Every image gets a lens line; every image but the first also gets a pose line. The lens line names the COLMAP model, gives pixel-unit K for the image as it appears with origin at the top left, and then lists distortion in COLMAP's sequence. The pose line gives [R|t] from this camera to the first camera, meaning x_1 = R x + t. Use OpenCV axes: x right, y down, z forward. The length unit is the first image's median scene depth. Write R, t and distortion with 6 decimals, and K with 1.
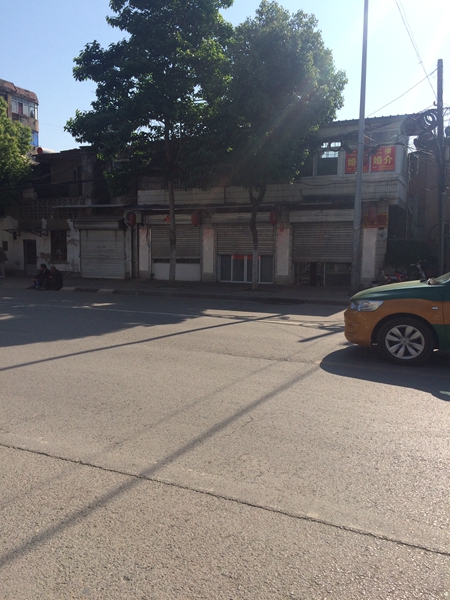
lens RADIAL K [[503.8, 0, 229.5], [0, 503.8, 298.1], [0, 0, 1]] dist [0.077510, -0.087088]
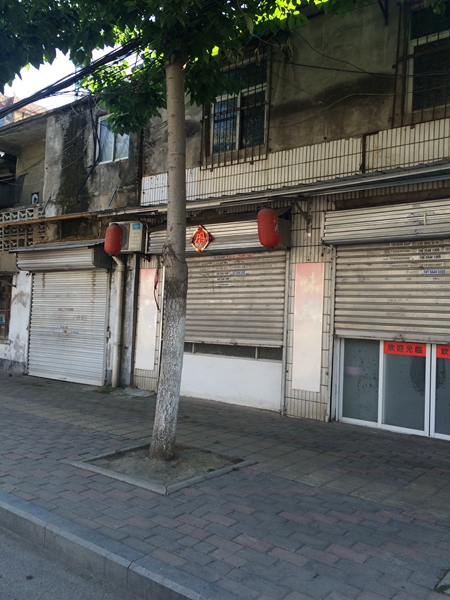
lens RADIAL K [[503.8, 0, 230.8], [0, 503.8, 292.6], [0, 0, 1]] dist [0.077510, -0.087088]
pose [[0.978901, 0.021130, -0.203241, -0.022511], [-0.052803, 0.987014, -0.151709, -0.057755], [0.197396, 0.159240, 0.967304, 0.618389]]
